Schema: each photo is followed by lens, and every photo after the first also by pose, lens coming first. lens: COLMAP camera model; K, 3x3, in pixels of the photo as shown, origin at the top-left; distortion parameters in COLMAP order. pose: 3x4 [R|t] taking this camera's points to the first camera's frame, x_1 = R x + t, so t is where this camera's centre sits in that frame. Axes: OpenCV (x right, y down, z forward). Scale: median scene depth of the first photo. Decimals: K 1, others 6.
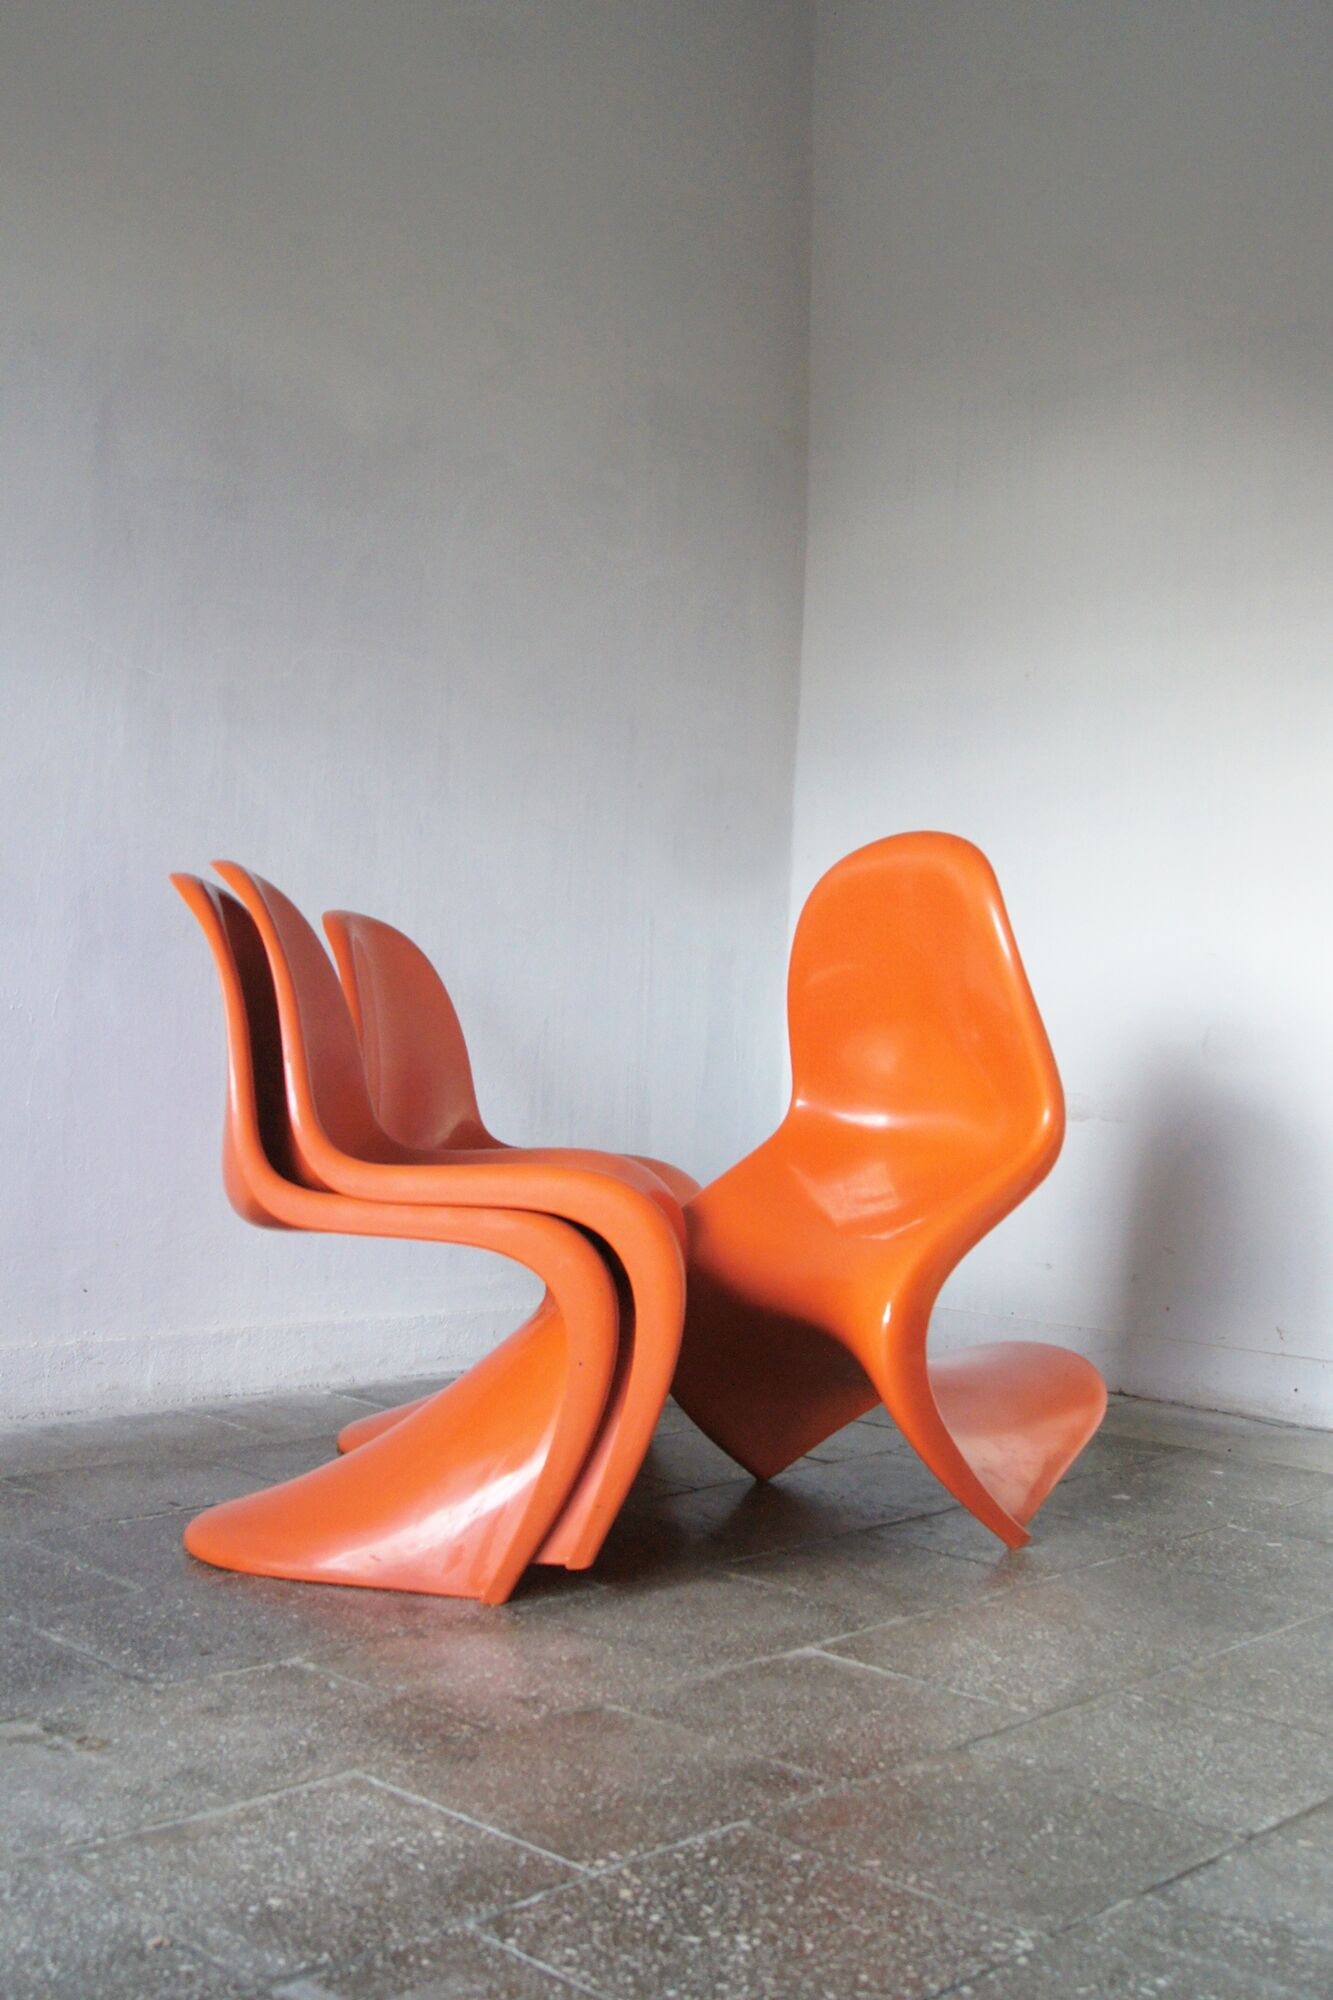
lens RADIAL K [[2095.2, 0, 675.2], [0, 2095.2, 995.9], [0, 0, 1]] dist [-0.039005, 0.000000]
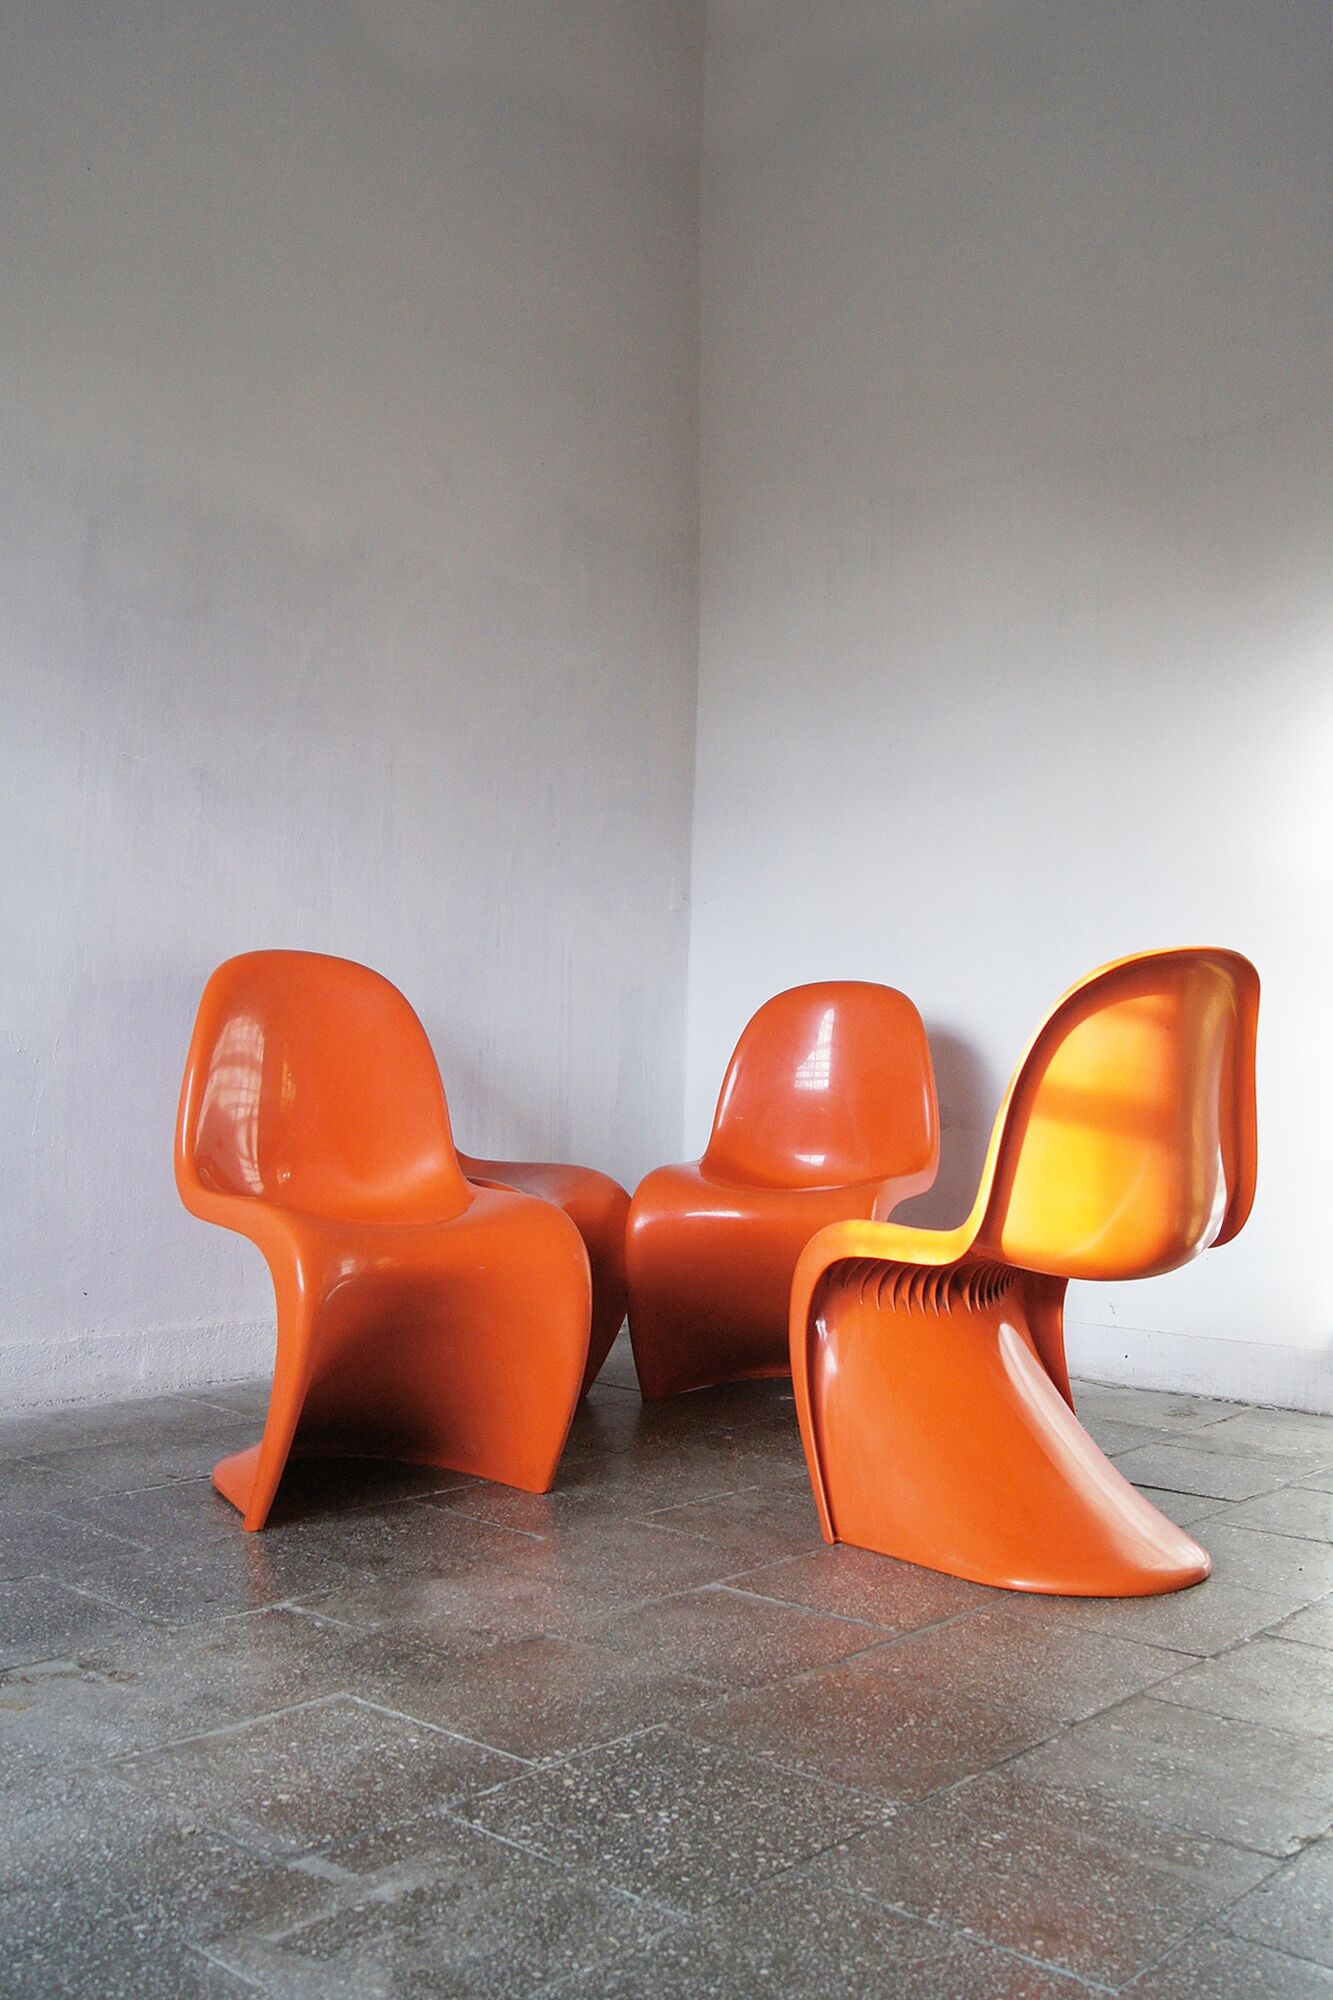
lens RADIAL K [[1885.4, 0, 665.0], [0, 1885.4, 997.5], [0, 0, 1]] dist [-0.045758, 0.000000]
pose [[0.999051, -0.015064, 0.040859, -0.004059], [0.015306, 0.999867, -0.005595, -0.022400], [-0.040769, 0.006215, 0.999149, -0.094281]]
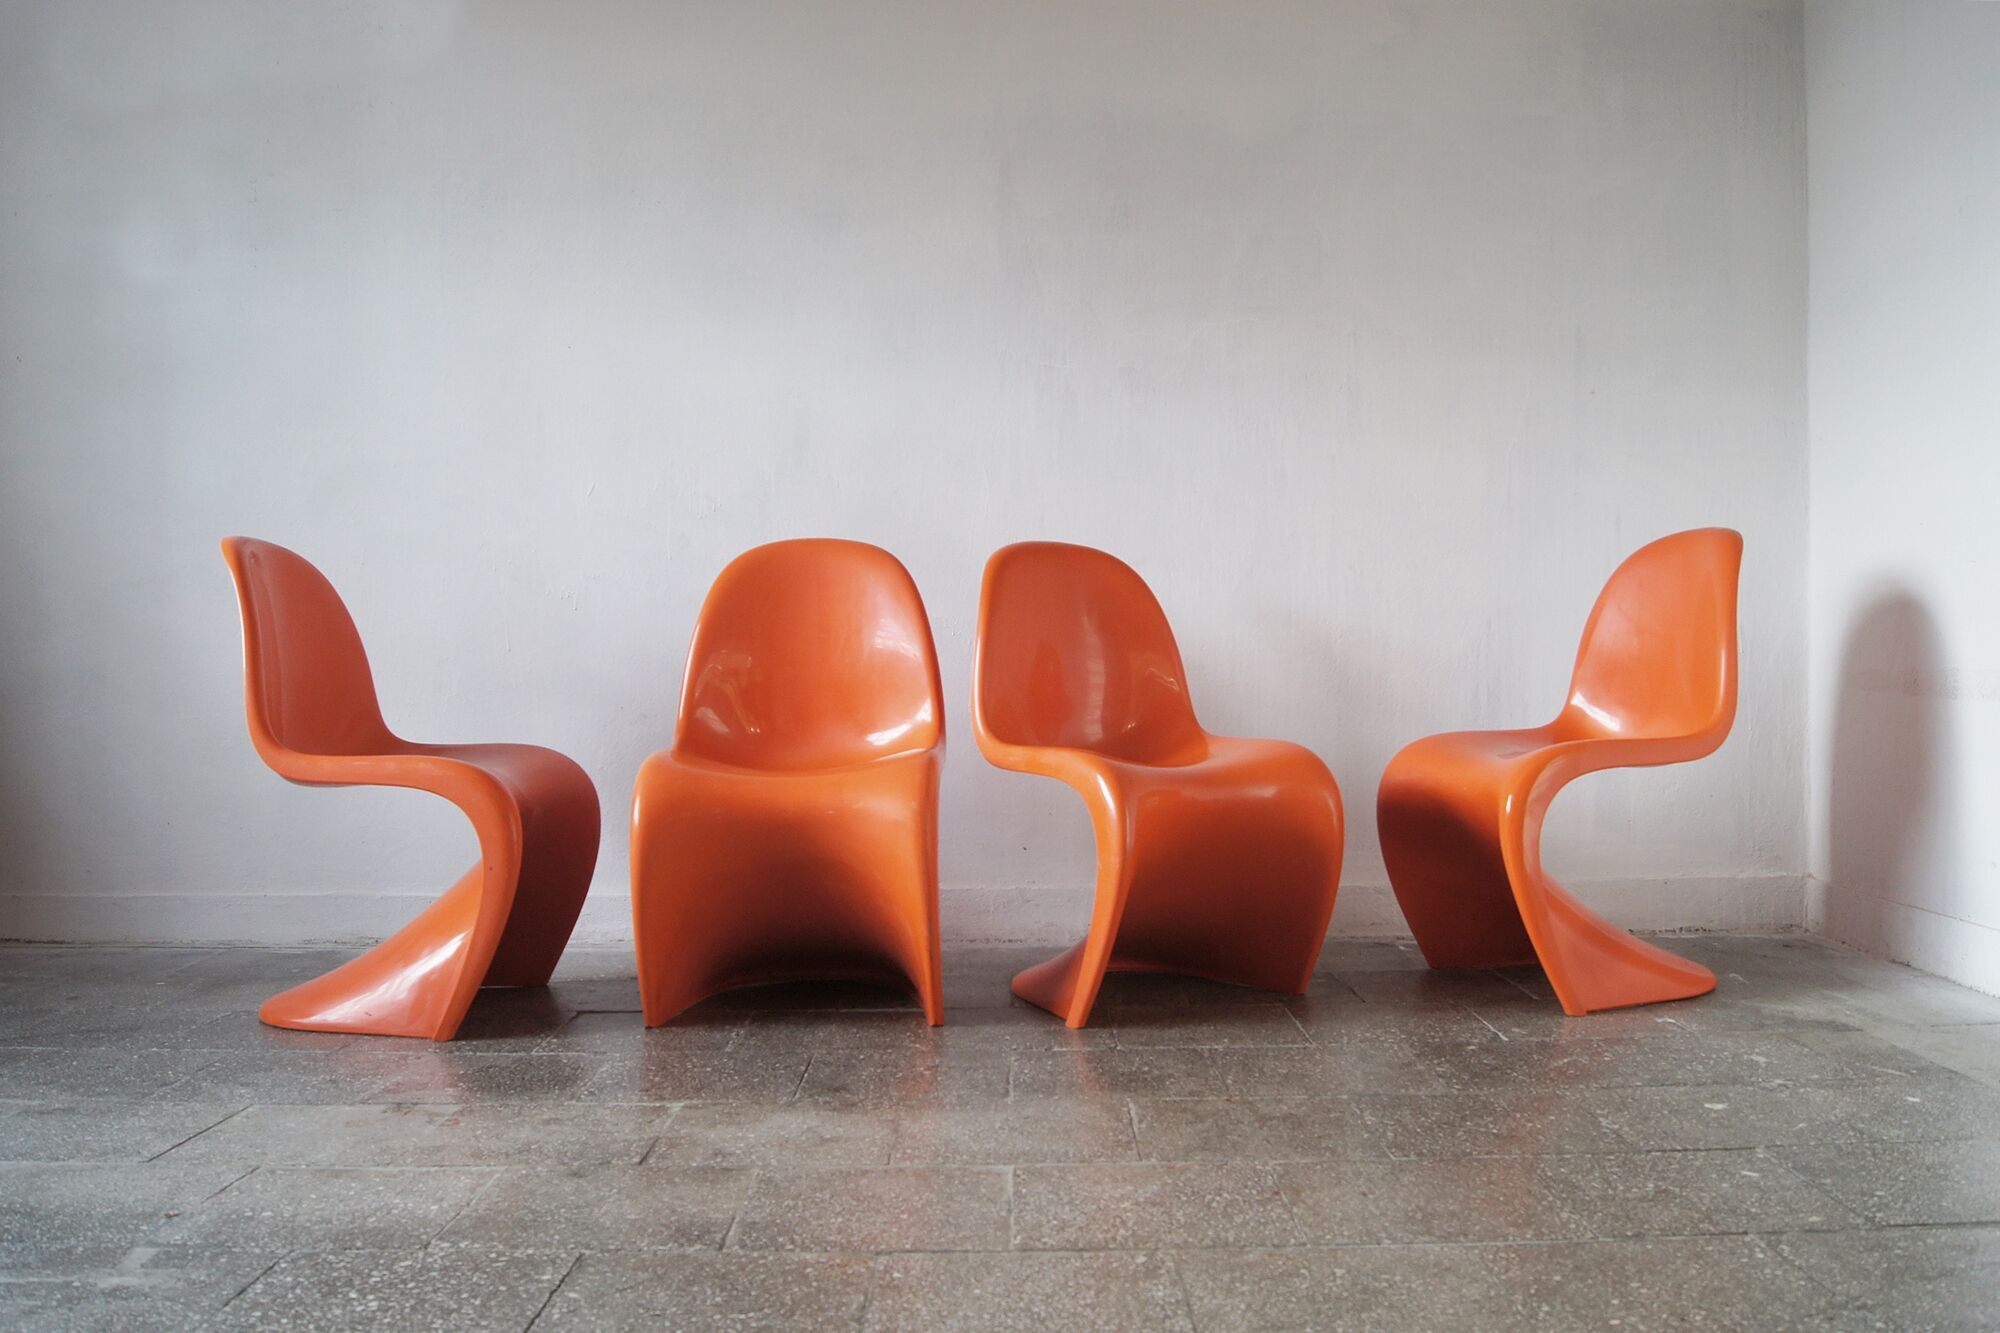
lens RADIAL K [[1734.7, 0, 998.2], [0, 1734.7, 670.2], [0, 0, 1]] dist [-0.064841, 0.009785]
pose [[0.706041, -0.026863, -0.707661, 0.895593], [0.051539, 0.998579, 0.013516, 0.029969], [0.706293, -0.046015, 0.706423, 0.401431]]
